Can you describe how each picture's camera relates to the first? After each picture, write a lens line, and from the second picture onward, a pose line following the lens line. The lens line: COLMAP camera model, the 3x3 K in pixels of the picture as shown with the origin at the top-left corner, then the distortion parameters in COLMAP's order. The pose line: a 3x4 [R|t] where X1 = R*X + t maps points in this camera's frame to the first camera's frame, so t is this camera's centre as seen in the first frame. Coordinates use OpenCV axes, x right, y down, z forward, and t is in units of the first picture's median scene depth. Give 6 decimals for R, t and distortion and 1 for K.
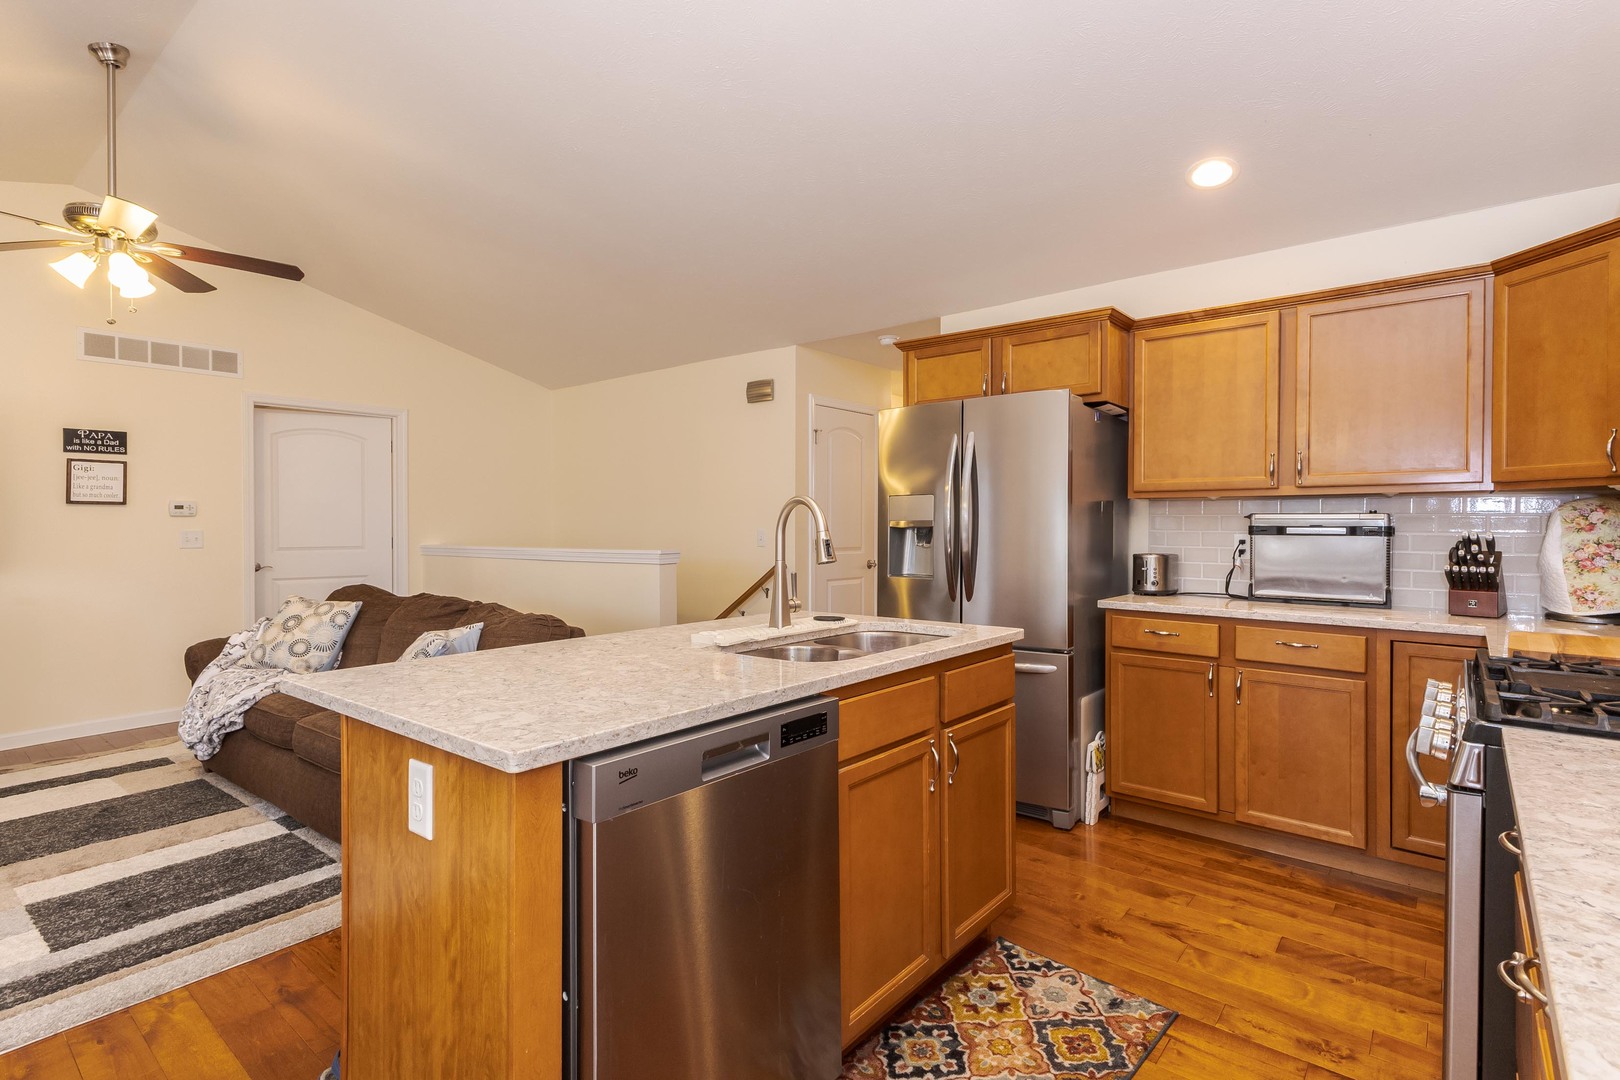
lens RADIAL K [[786.8, 0, 808.3], [0, 786.8, 528.7], [0, 0, 1]] dist [0.021578, -0.005684]
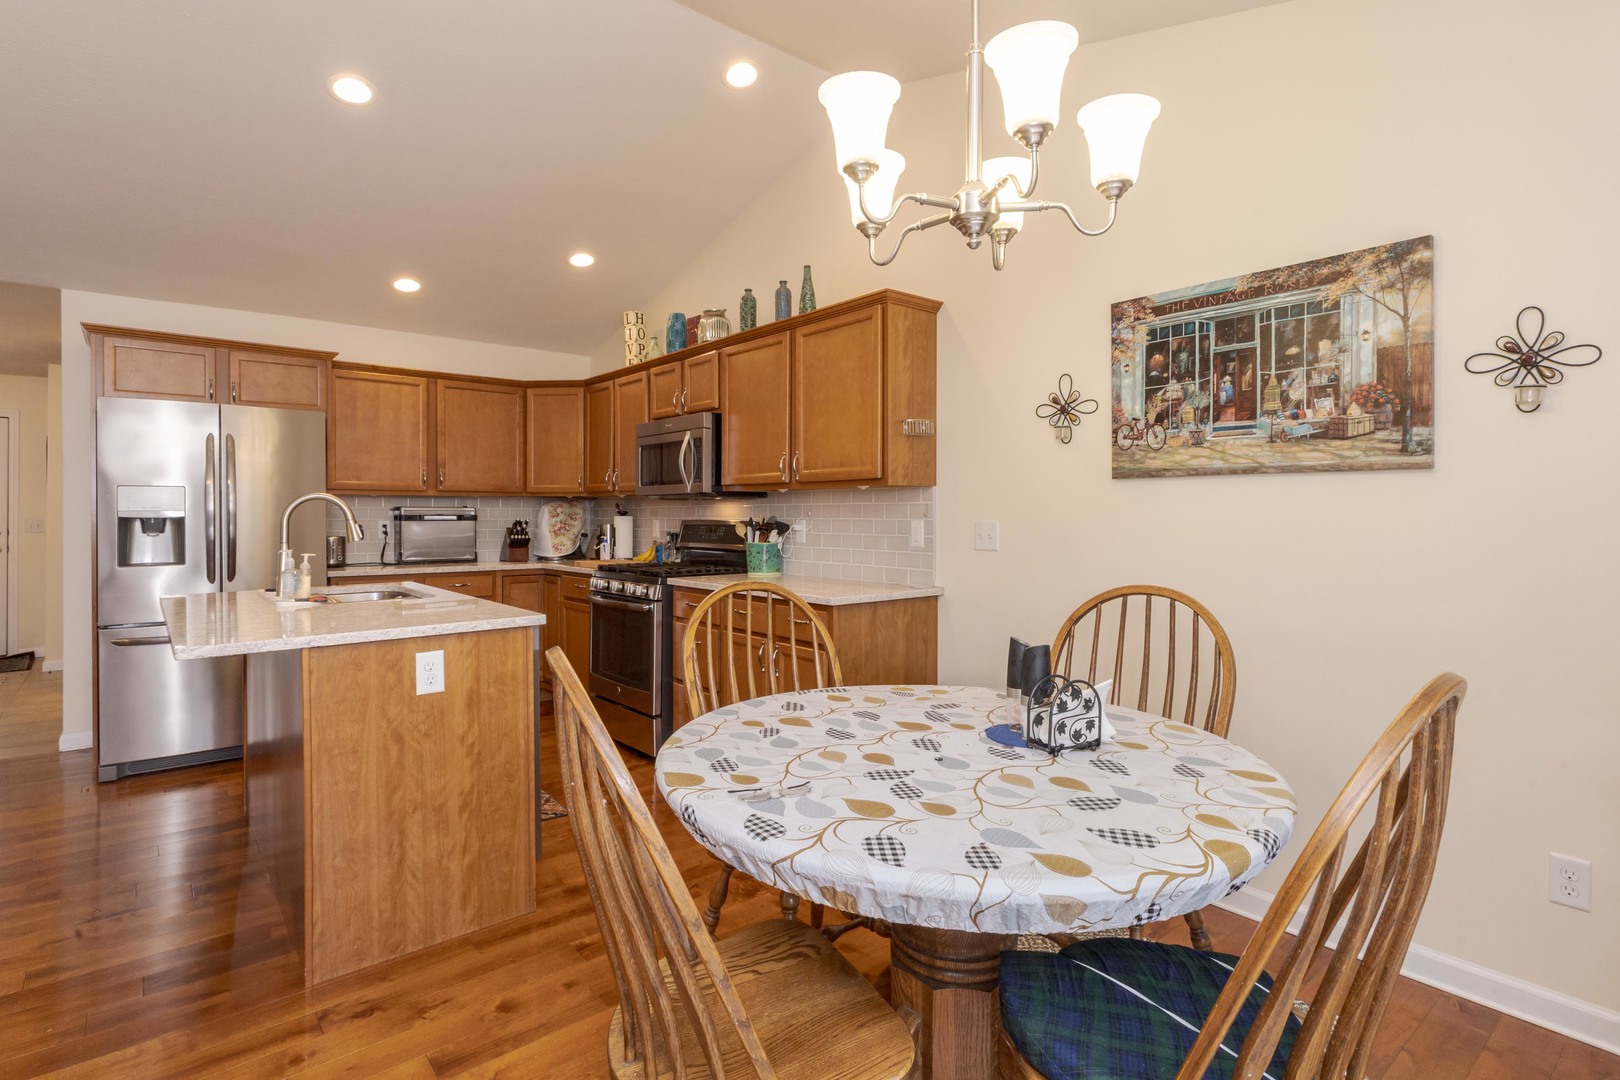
lens RADIAL K [[786.8, 0, 805.7], [0, 786.8, 516.1], [0, 0, 1]] dist [0.021578, -0.005684]
pose [[0.204050, -0.004832, 0.978949, -0.757746], [0.006487, 0.999973, 0.003584, -0.001622], [-0.978939, 0.005619, 0.204076, -0.061887]]
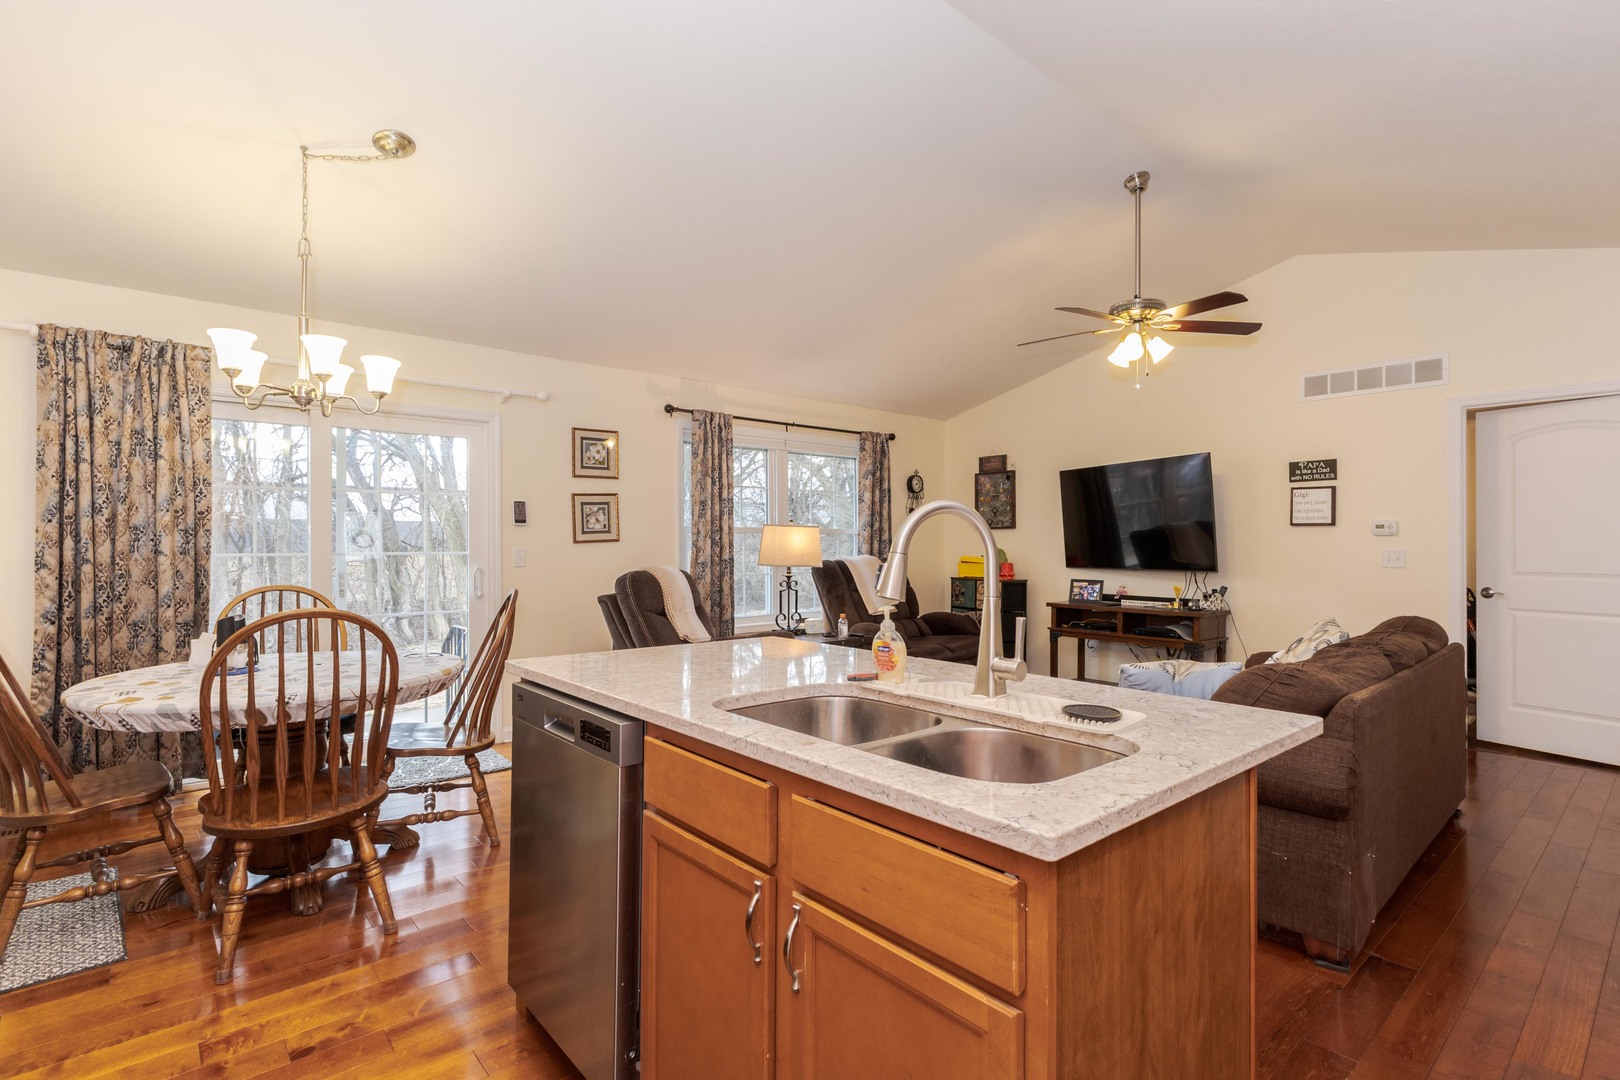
lens RADIAL K [[773.6, 0, 808.5], [0, 773.6, 541.3], [0, 0, 1]] dist [-0.009195, 0.000207]
pose [[-0.147322, -0.003671, -0.989082, 0.413469], [-0.004905, 0.999984, -0.002981, -0.001917], [0.989076, 0.004413, -0.147338, 0.607966]]
